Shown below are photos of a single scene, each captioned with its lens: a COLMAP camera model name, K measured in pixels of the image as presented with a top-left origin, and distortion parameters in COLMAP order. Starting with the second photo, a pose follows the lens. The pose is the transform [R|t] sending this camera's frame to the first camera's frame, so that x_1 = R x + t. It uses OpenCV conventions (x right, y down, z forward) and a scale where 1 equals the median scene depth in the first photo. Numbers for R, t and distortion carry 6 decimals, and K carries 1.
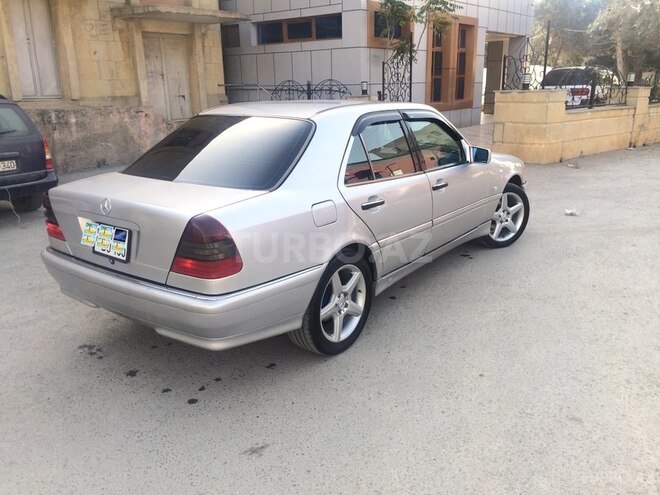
lens RADIAL K [[567.6, 0, 329.4], [0, 567.6, 245.0], [0, 0, 1]] dist [0.010139, -0.029087]
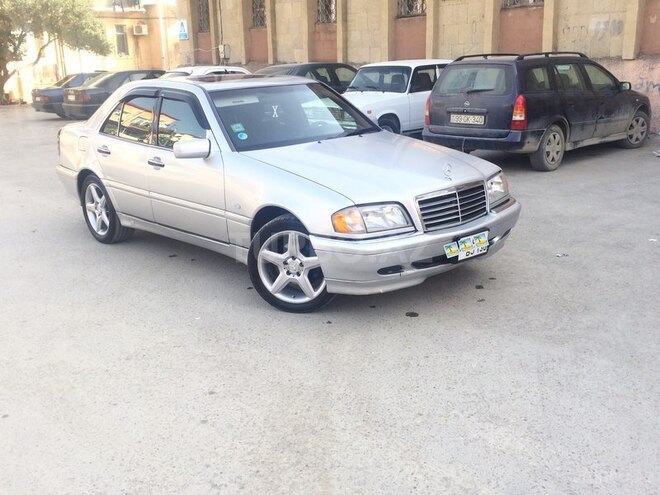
lens RADIAL K [[726.7, 0, 330.5], [0, 726.7, 246.9], [0, 0, 1]] dist [-0.024511, 0.000000]
pose [[-0.186308, 0.273781, -0.943575, 1.106684], [-0.236652, 0.919608, 0.313554, -0.352116], [0.953564, 0.281716, -0.106539, 1.149173]]
